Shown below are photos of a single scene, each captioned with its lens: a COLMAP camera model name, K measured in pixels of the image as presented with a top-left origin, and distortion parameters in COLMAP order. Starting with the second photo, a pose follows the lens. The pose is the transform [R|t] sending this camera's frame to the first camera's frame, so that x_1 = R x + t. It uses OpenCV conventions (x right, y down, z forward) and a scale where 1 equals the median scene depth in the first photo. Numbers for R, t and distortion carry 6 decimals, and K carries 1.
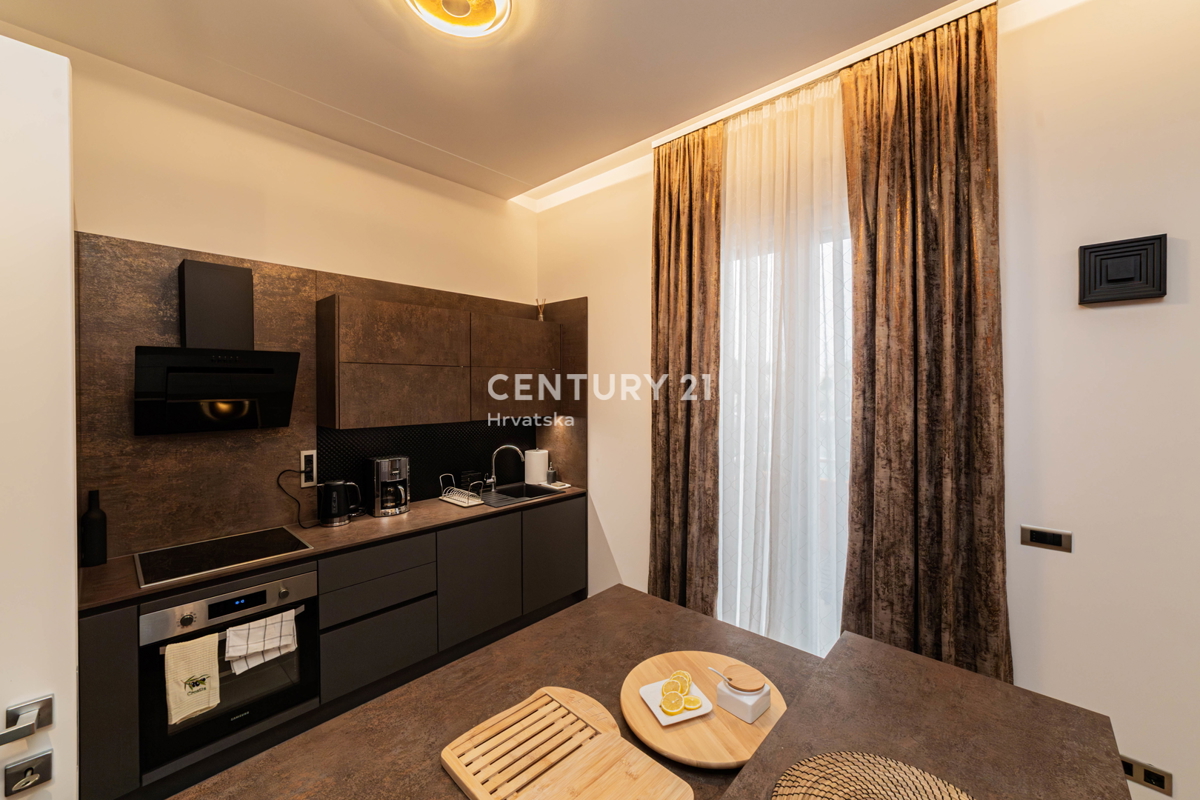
lens RADIAL K [[463.1, 0, 588.5], [0, 463.1, 388.8], [0, 0, 1]] dist [-0.007626, 0.001117]
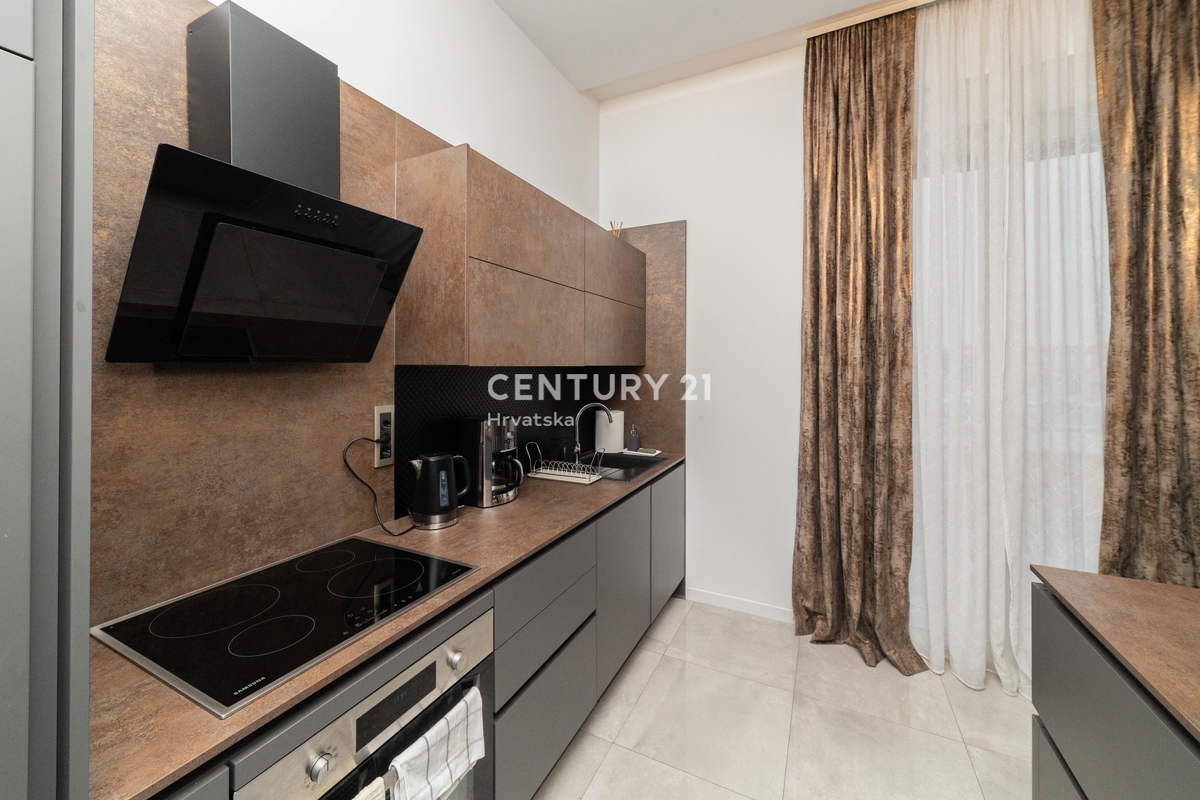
lens RADIAL K [[463.1, 0, 596.4], [0, 463.1, 359.9], [0, 0, 1]] dist [-0.007626, 0.001117]
pose [[0.962088, 0.006243, 0.272668, -0.506833], [-0.002969, 0.999918, -0.012419, 0.080967], [-0.272723, 0.011138, 0.962028, 0.345882]]
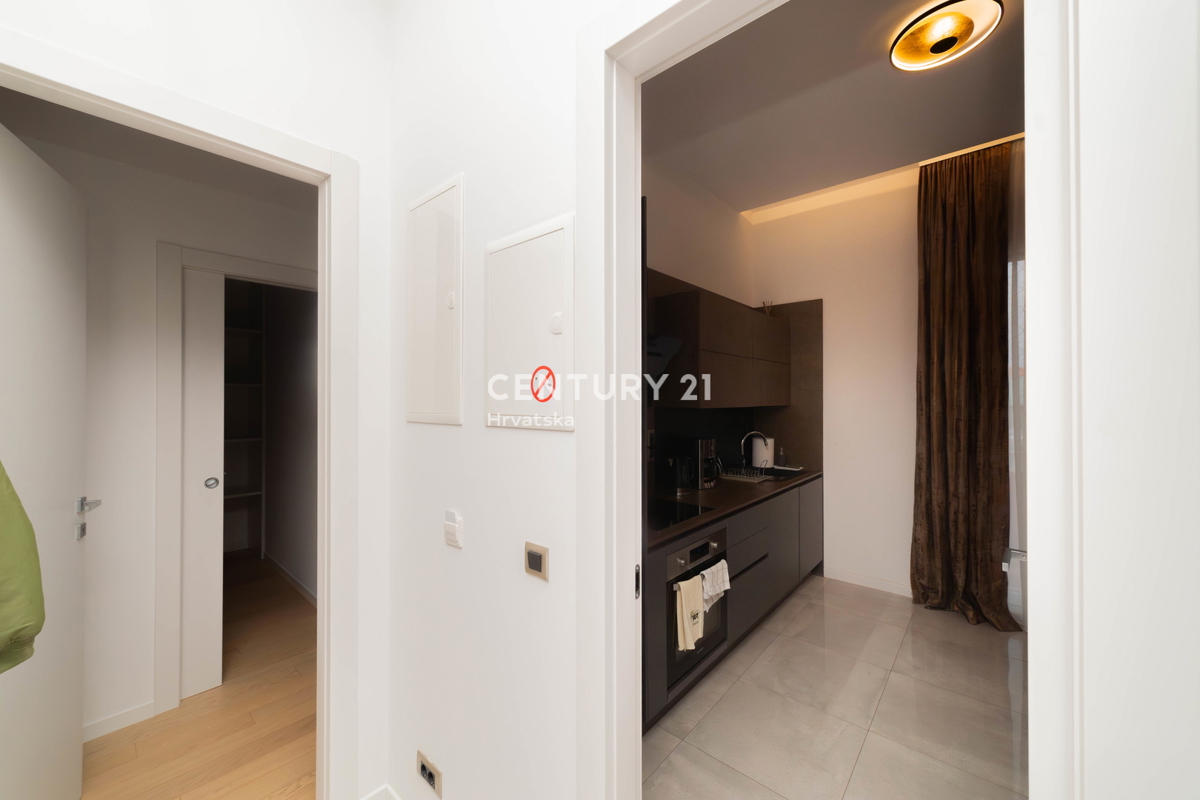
lens RADIAL K [[442.8, 0, 593.2], [0, 442.8, 396.1], [0, 0, 1]] dist [-0.008561, -0.000133]
pose [[0.999984, -0.000982, 0.005644, -0.757709], [0.001025, 0.999970, -0.007648, 0.059894], [-0.005636, 0.007653, 0.999955, -0.086967]]
